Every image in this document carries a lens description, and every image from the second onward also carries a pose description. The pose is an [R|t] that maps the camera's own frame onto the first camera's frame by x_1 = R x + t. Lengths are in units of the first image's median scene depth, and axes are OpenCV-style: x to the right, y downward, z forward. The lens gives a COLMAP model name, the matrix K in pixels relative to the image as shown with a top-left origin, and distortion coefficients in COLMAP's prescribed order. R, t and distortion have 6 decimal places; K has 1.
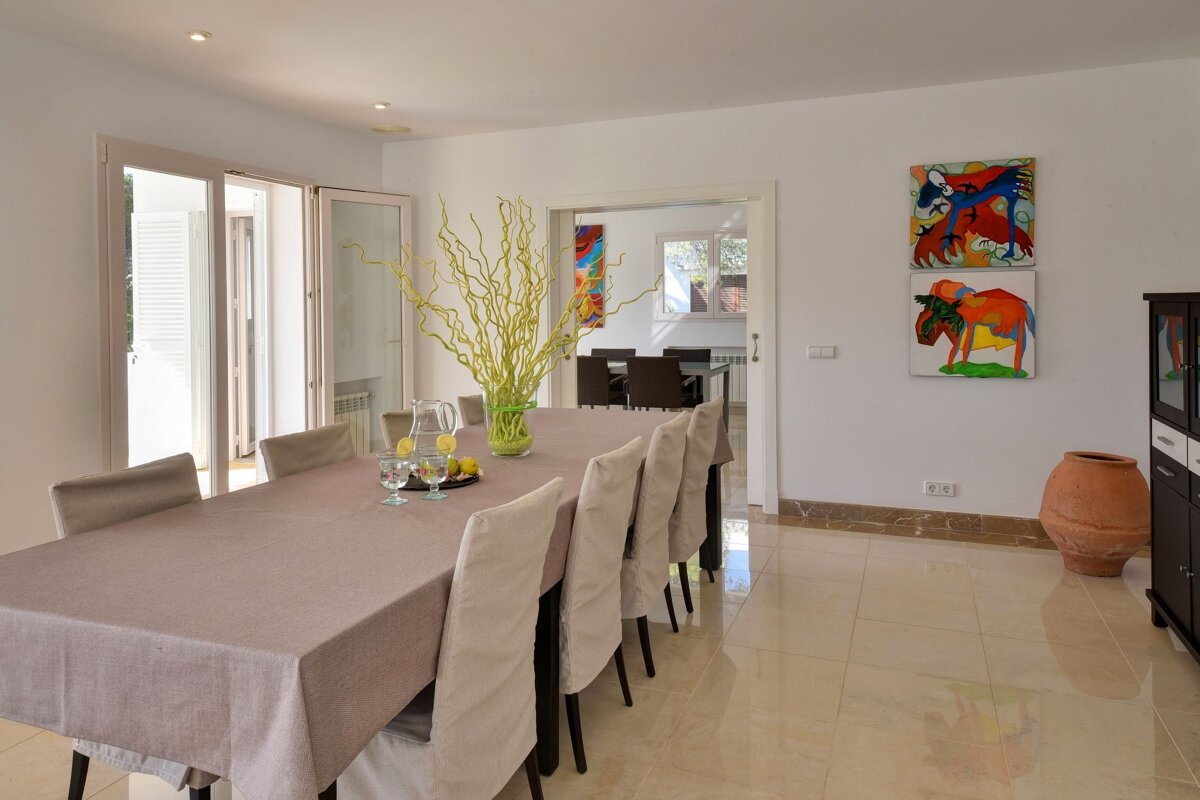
lens RADIAL K [[883.1, 0, 599.5], [0, 883.1, 313.3], [0, 0, 1]] dist [0.030696, -0.002053]
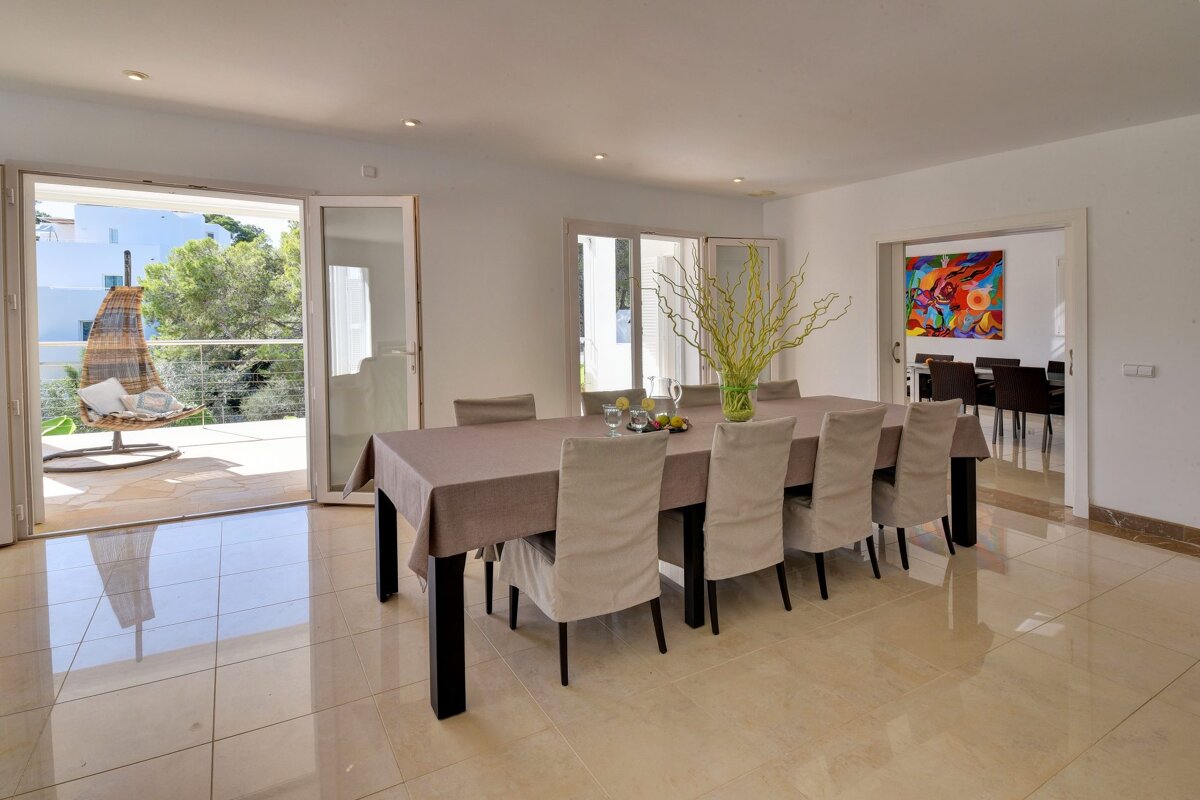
lens RADIAL K [[641.4, 0, 599.2], [0, 641.4, 340.1], [0, 0, 1]] dist [0.003067, -0.001026]
pose [[0.779627, 0.042945, -0.624770, 0.229141], [-0.024774, 0.998980, 0.037753, -0.003994], [0.625754, -0.013955, 0.779895, 0.025526]]
